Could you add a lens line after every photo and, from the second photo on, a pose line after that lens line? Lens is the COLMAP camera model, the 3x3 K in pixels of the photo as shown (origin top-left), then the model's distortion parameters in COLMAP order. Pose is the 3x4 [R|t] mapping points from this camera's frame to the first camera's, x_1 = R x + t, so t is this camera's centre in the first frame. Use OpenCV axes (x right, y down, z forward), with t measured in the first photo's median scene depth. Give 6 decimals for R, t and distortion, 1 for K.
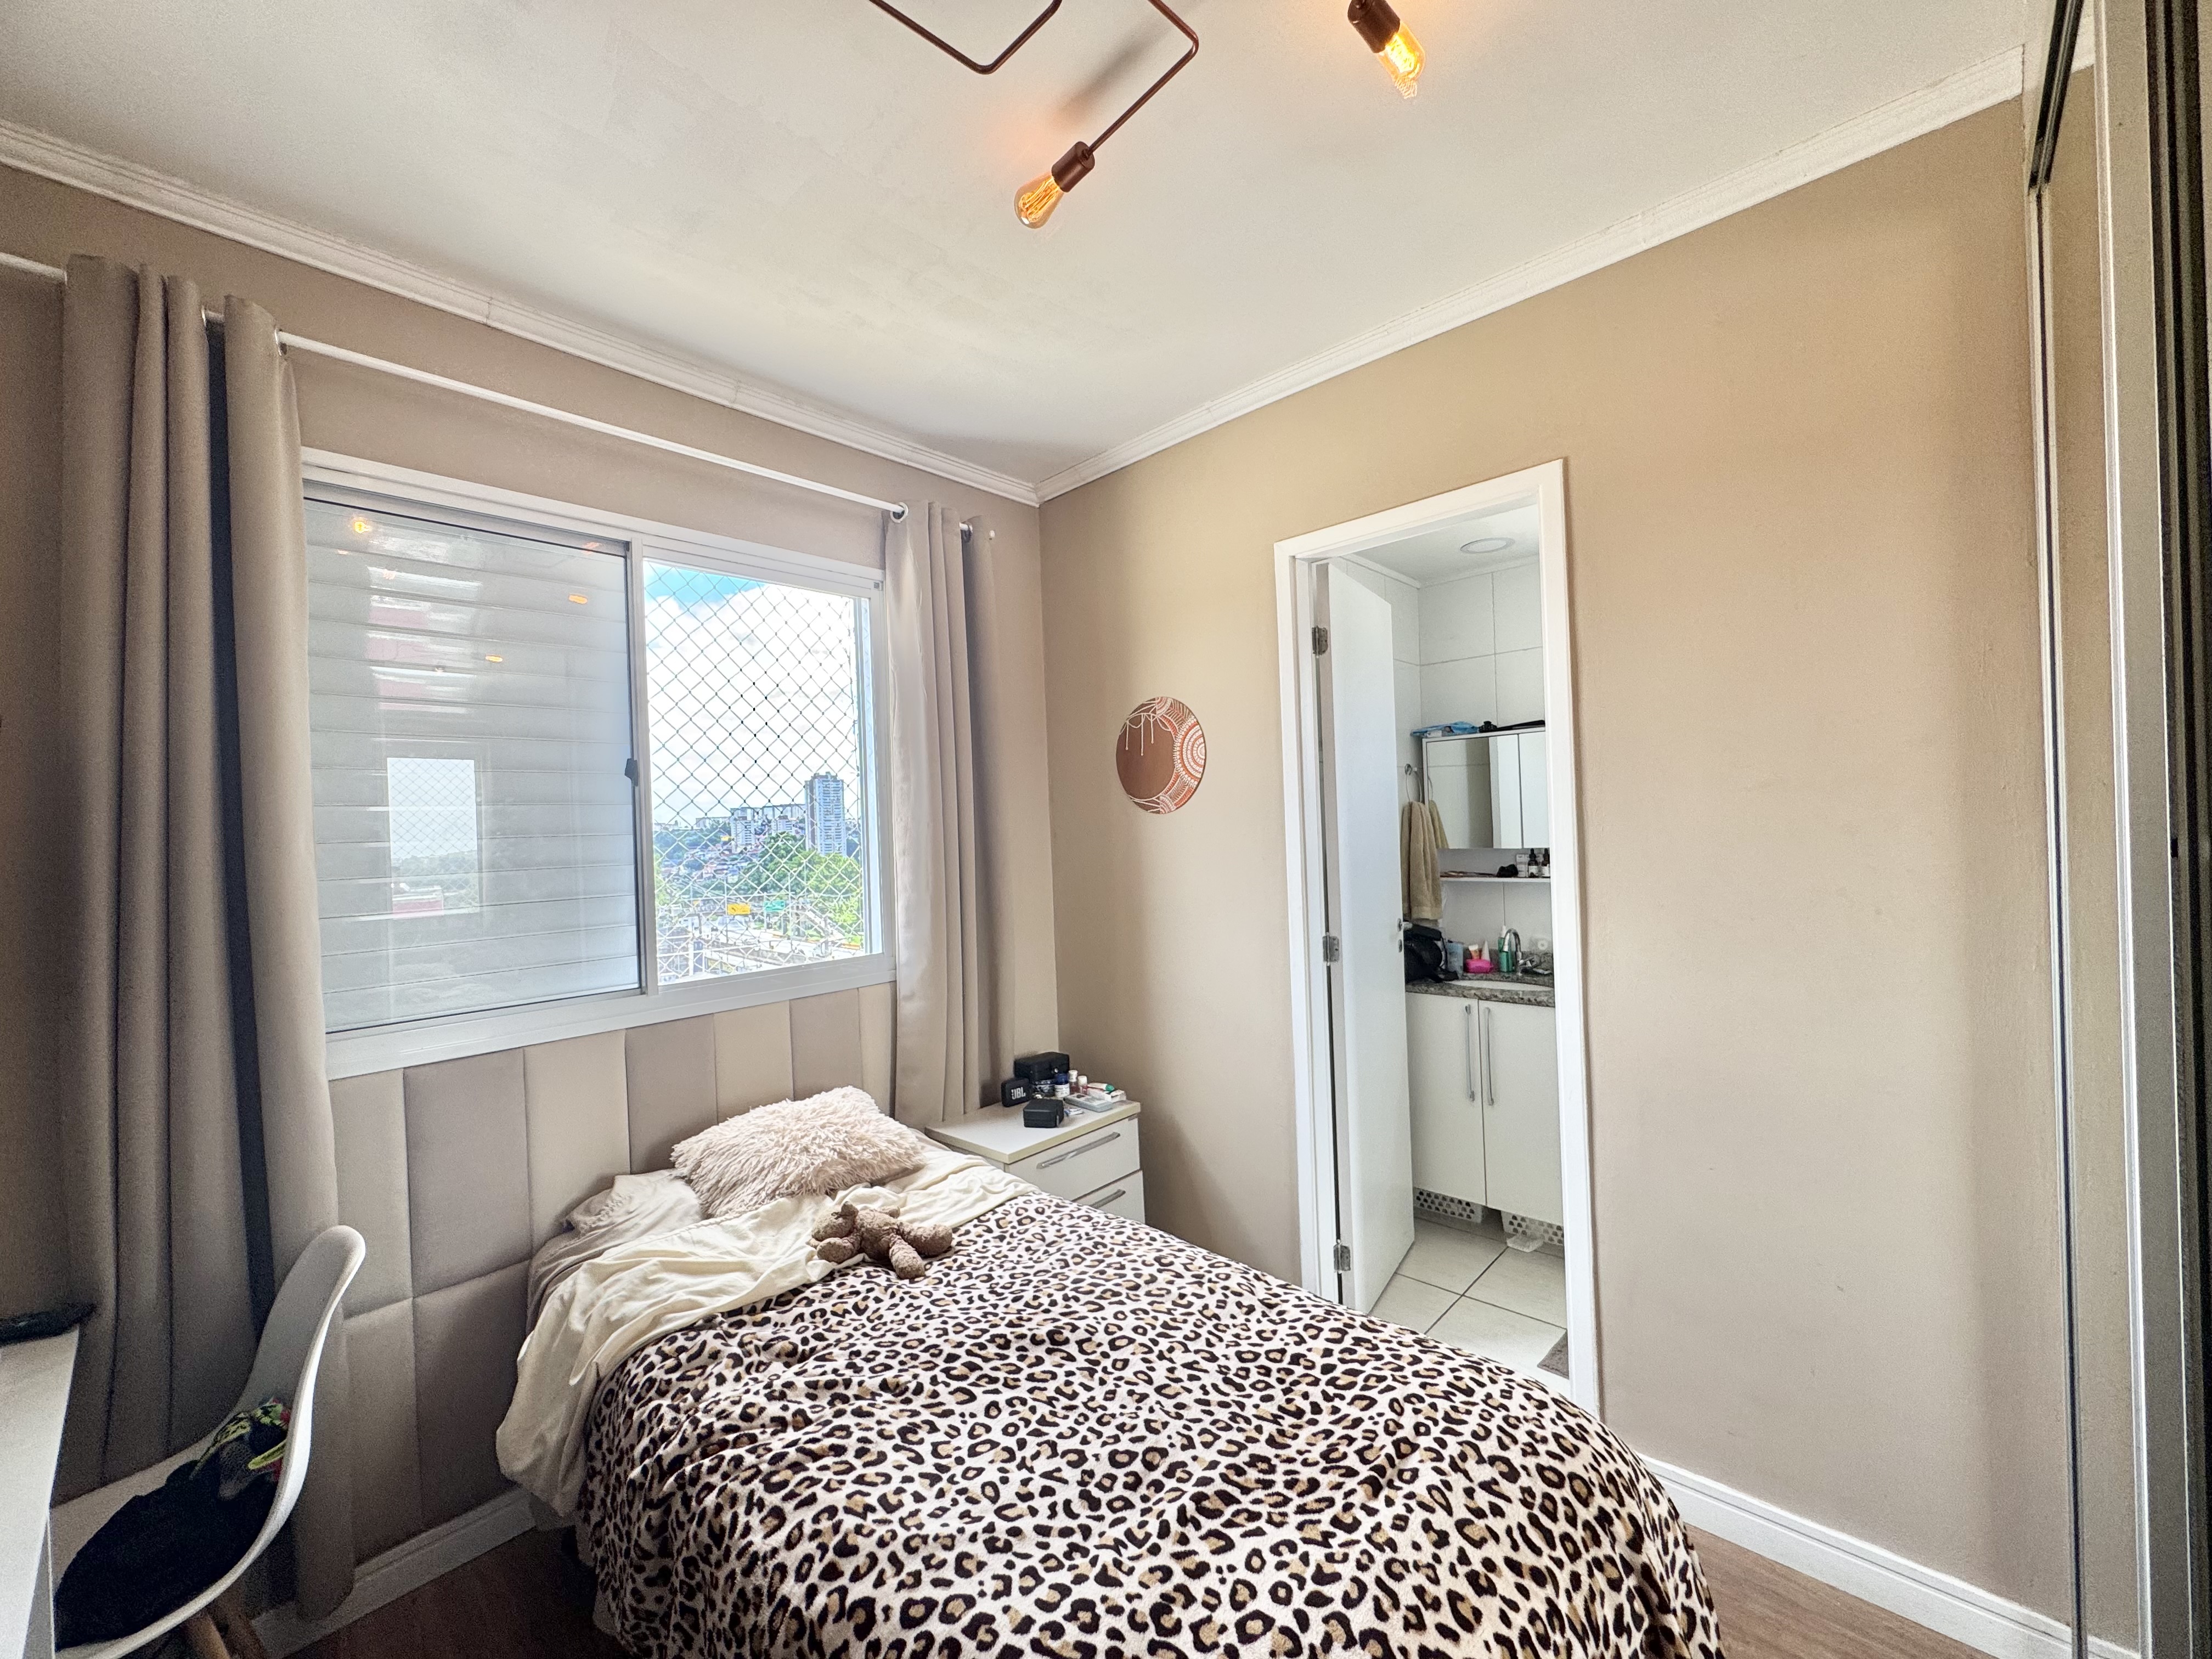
lens RADIAL K [[885.2, 0, 1107.4], [0, 885.2, 824.2], [0, 0, 1]] dist [-0.001716, 0.000510]
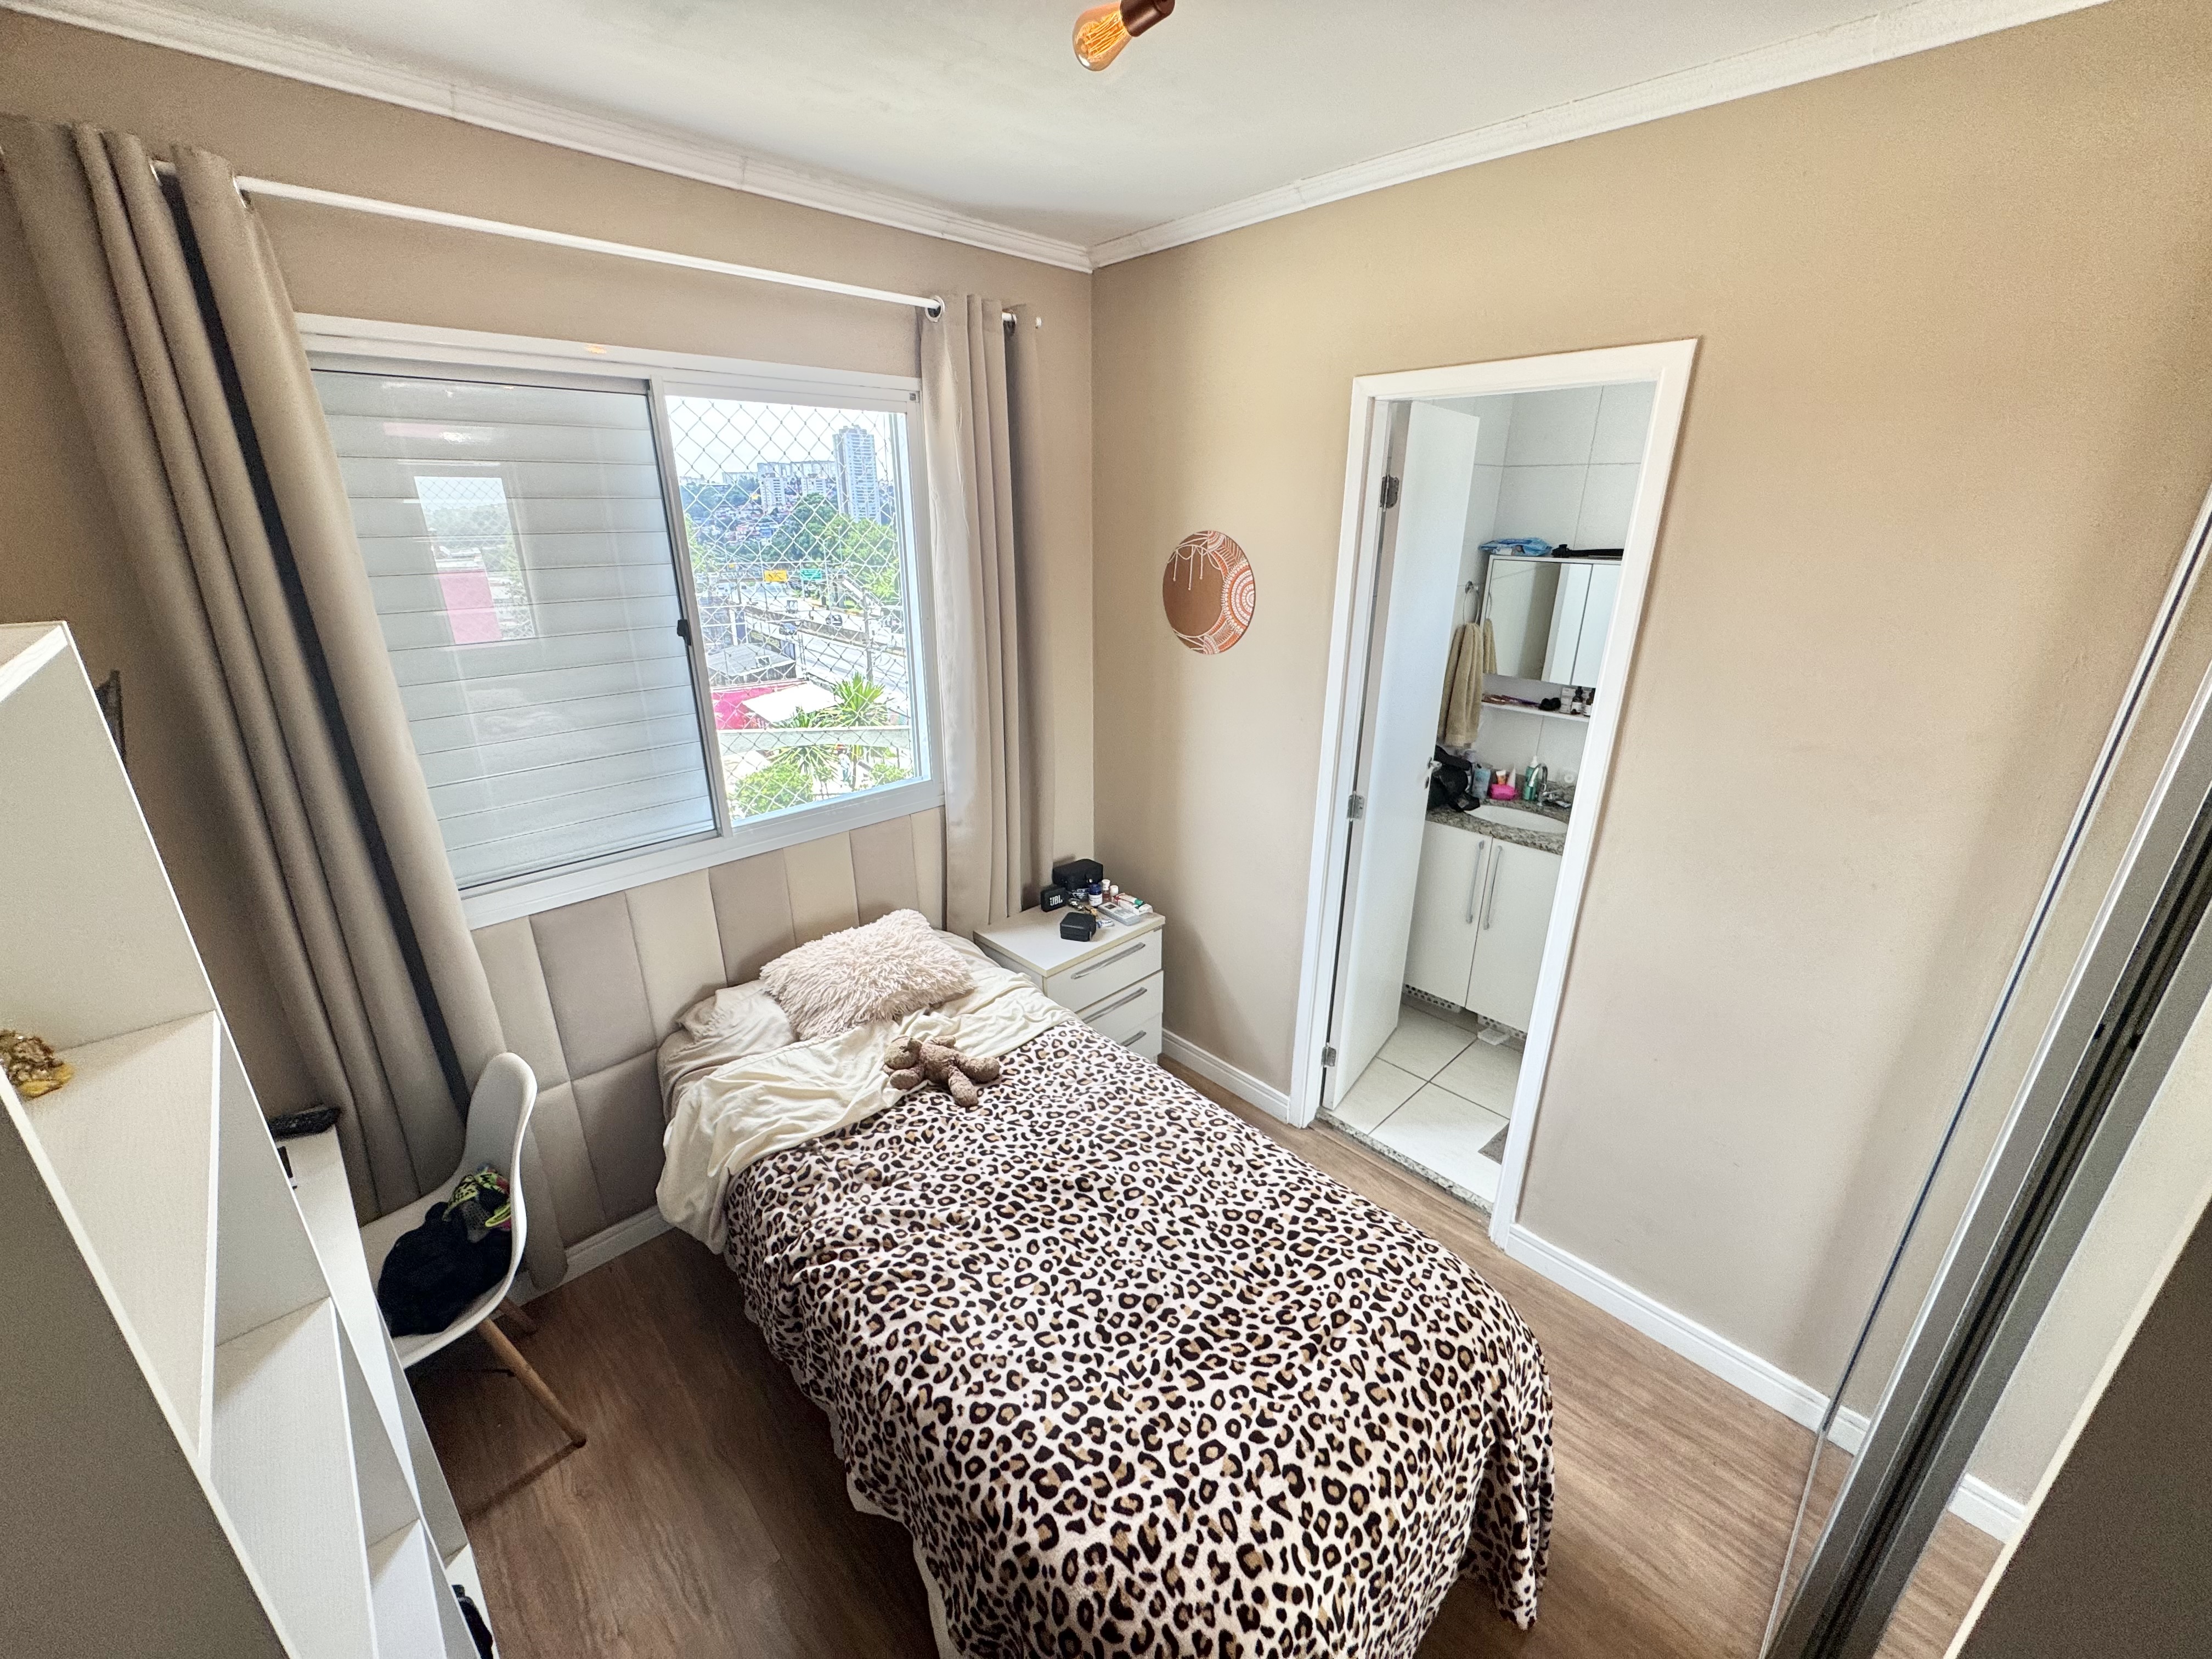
lens RADIAL K [[885.2, 0, 1107.3], [0, 885.2, 827.7], [0, 0, 1]] dist [-0.001716, 0.000510]
pose [[0.997957, 0.054373, -0.033540, -0.010256], [-0.039111, 0.935105, 0.352205, -0.440137], [0.050513, -0.350174, 0.935322, -0.009166]]
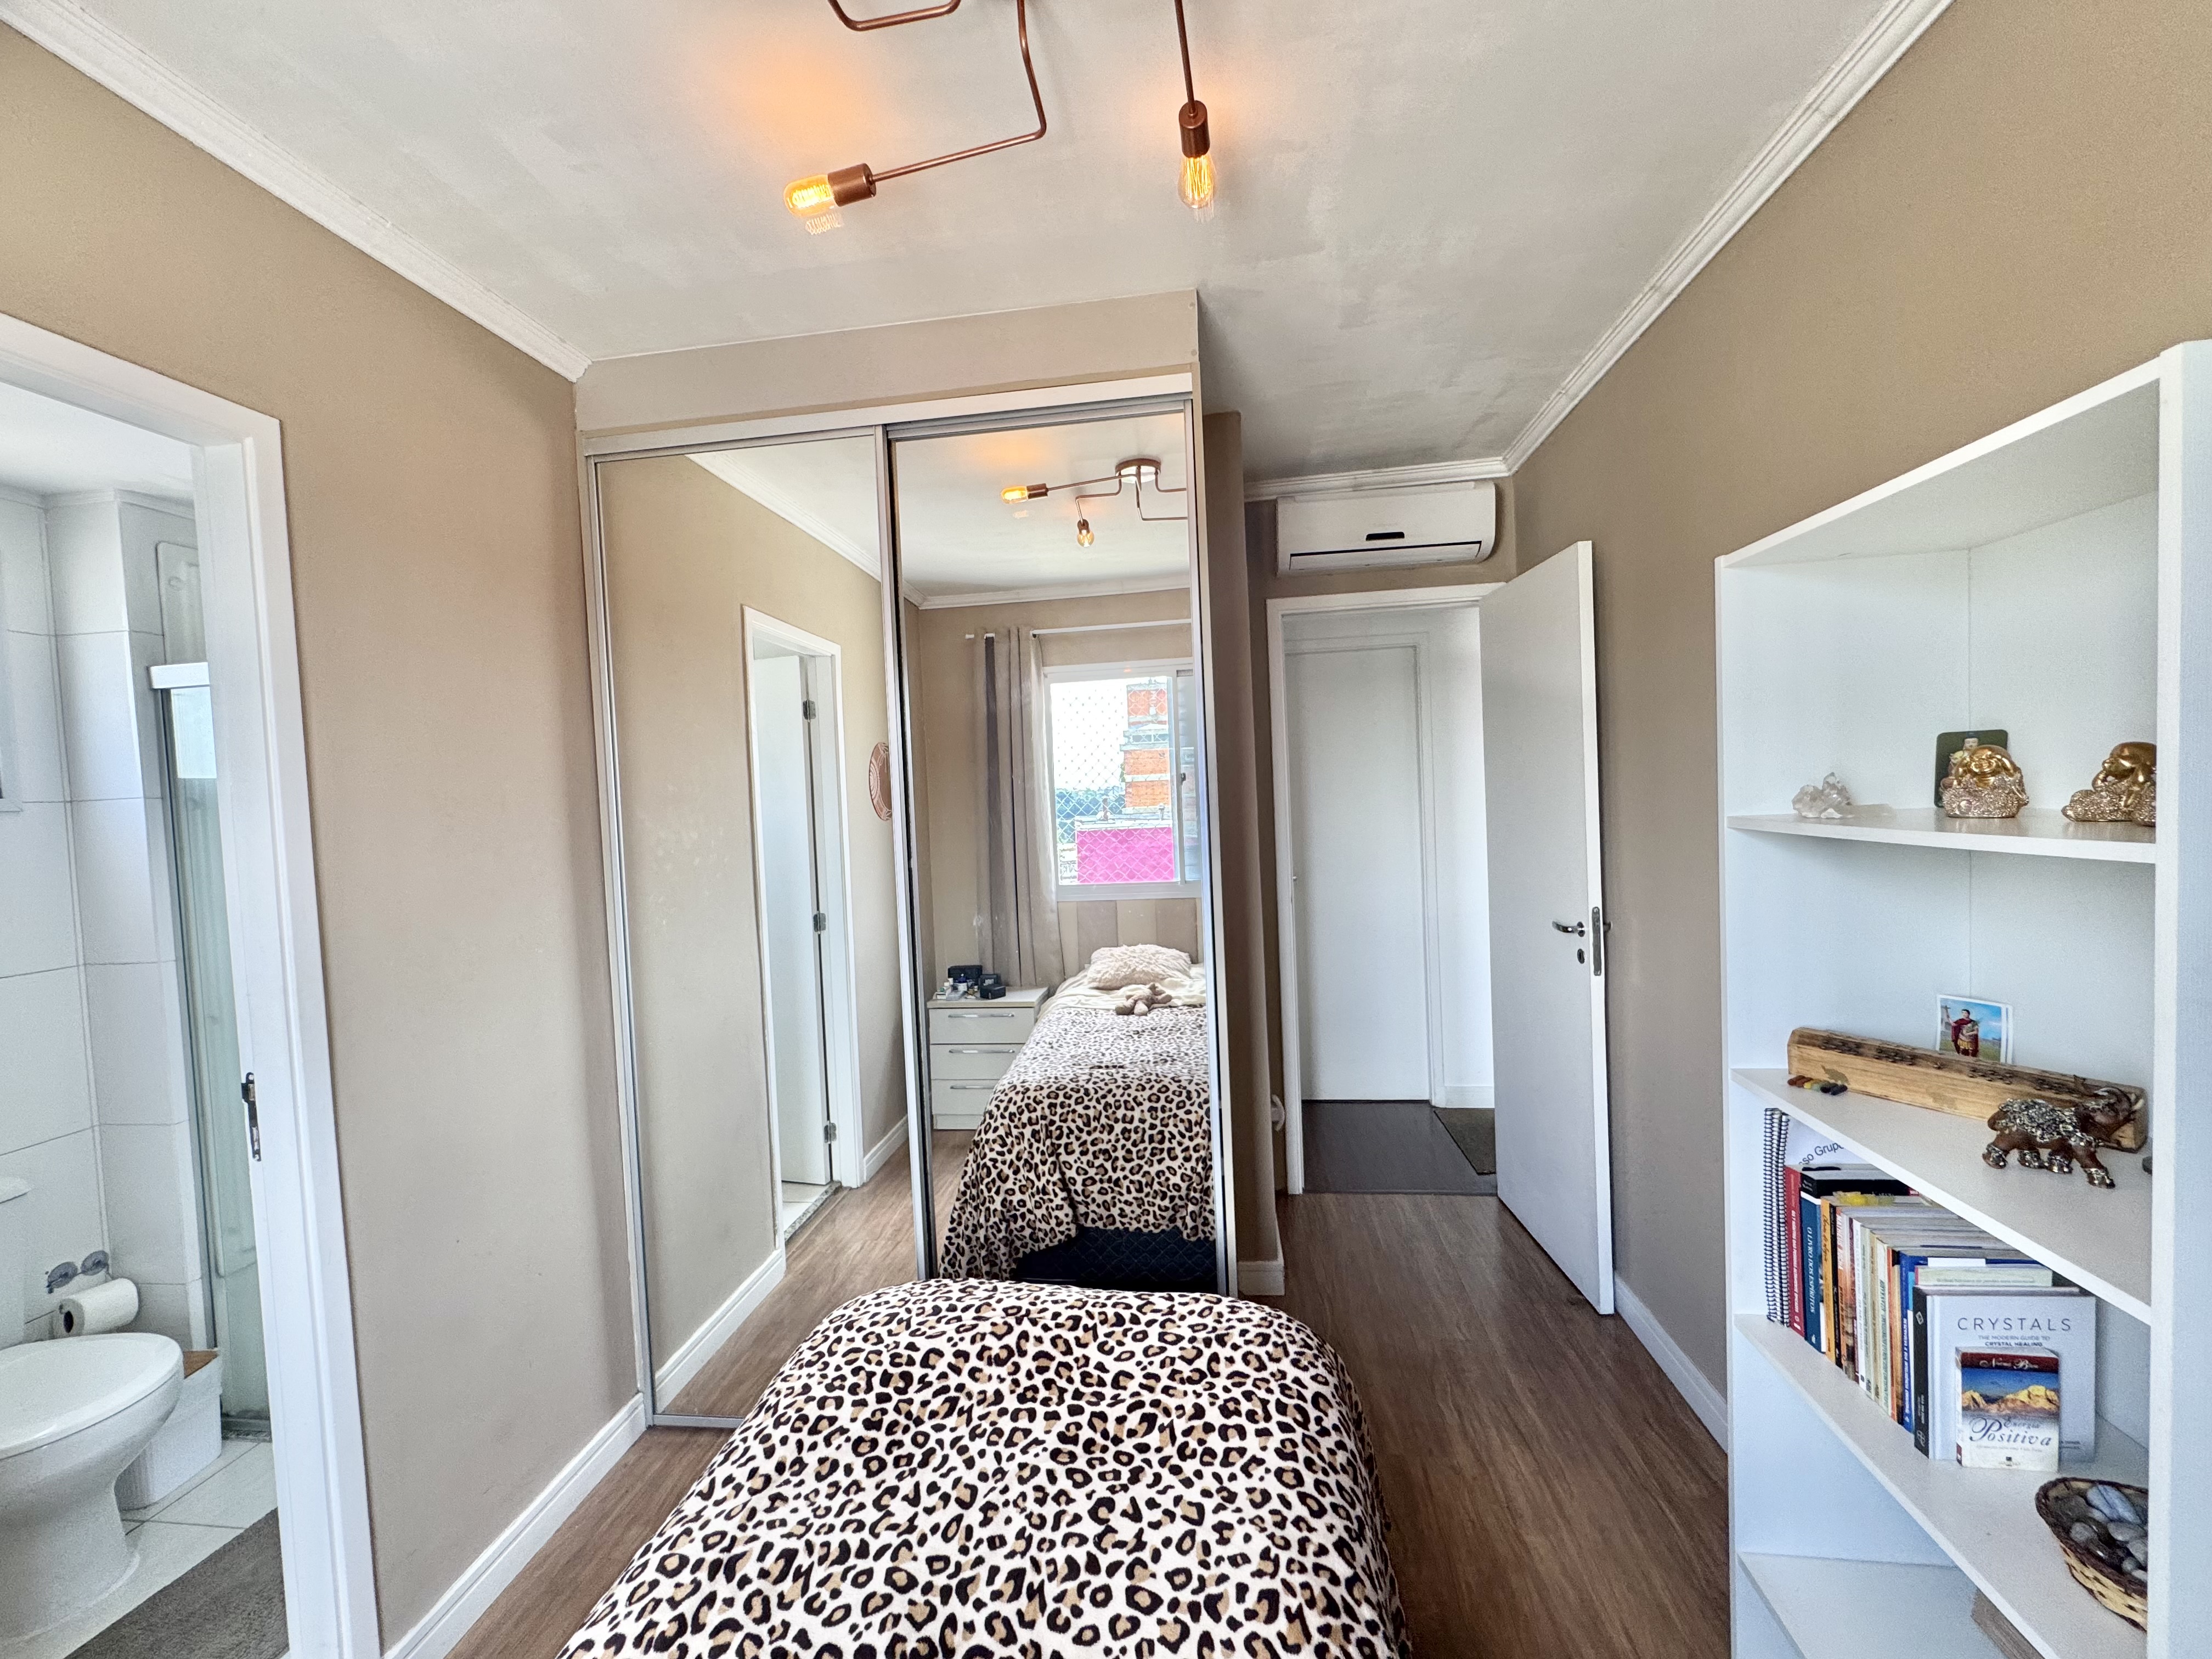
lens RADIAL K [[885.2, 0, 1100.6], [0, 885.2, 836.9], [0, 0, 1]] dist [-0.001716, 0.000510]
pose [[-0.582873, 0.021885, 0.812269, -0.875409], [0.065887, 0.997619, 0.020400, -0.050638], [-0.809888, 0.065409, -0.582926, 1.571497]]
